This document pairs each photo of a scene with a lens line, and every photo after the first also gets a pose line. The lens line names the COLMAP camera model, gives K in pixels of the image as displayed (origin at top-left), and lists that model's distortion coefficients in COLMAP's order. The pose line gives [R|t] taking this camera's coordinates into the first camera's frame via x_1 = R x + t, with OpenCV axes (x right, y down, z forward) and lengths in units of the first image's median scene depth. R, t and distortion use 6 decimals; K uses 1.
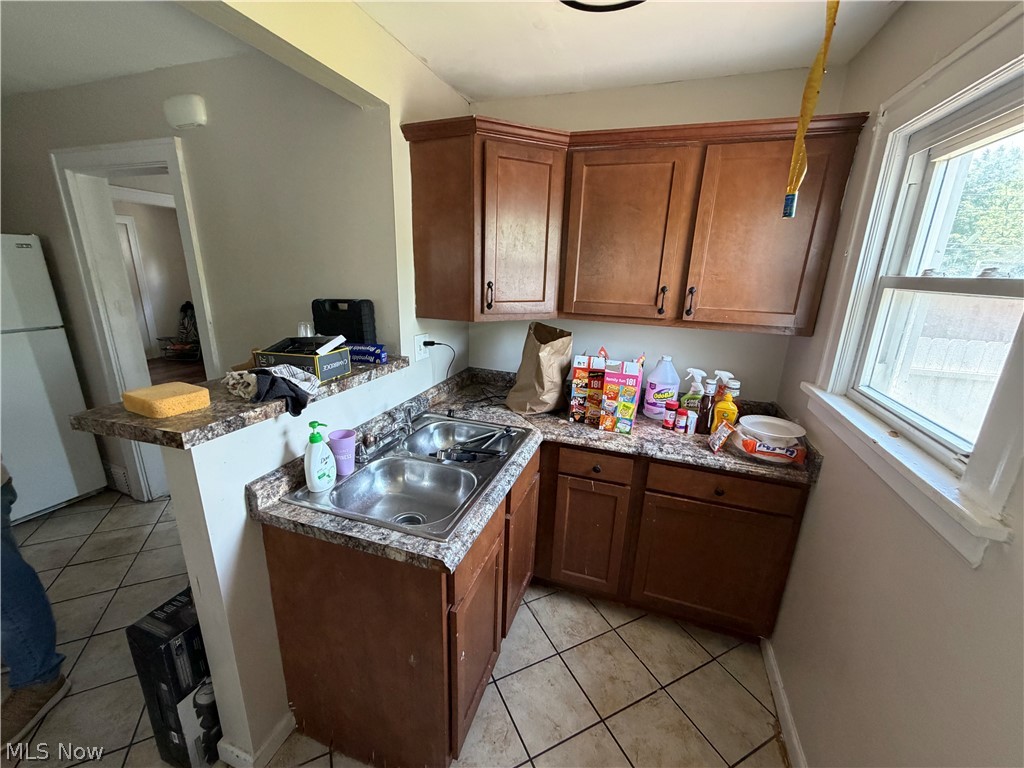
lens RADIAL K [[406.7, 0, 512.5], [0, 406.7, 383.2], [0, 0, 1]] dist [-0.001598, 0.000088]
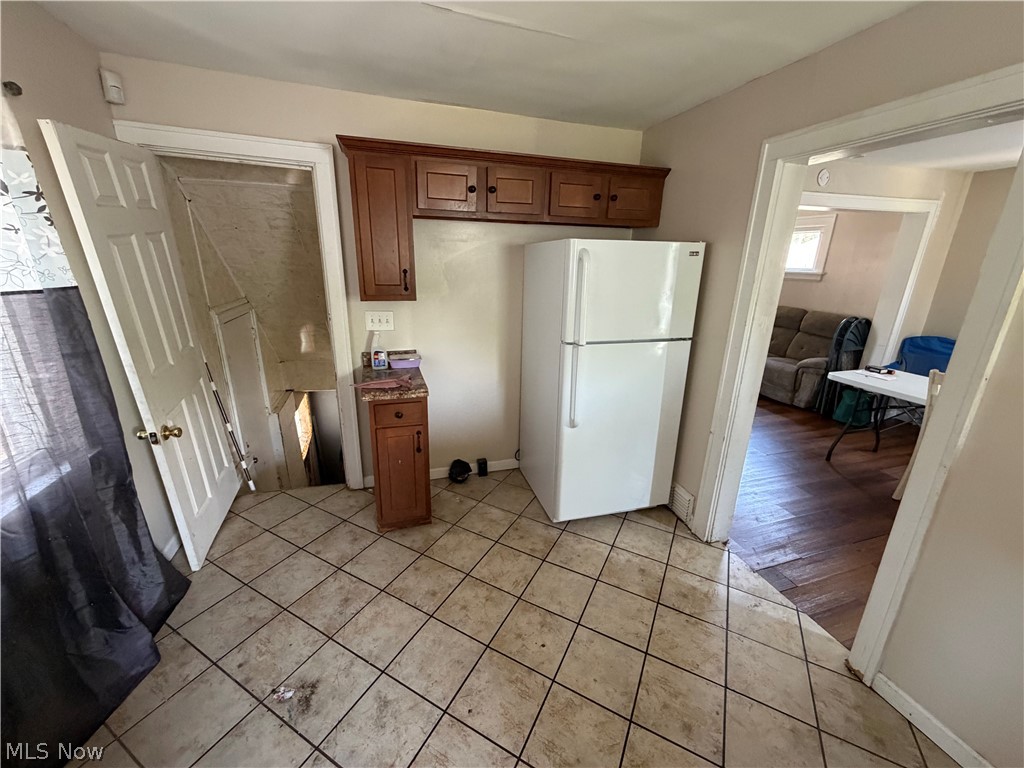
lens RADIAL K [[406.7, 0, 511.6], [0, 406.7, 388.4], [0, 0, 1]] dist [-0.001598, 0.000088]
pose [[0.596058, 0.231422, -0.768868, -0.545585], [-0.222298, 0.967697, 0.118934, -0.043215], [0.771556, 0.100026, 0.628249, 0.086818]]
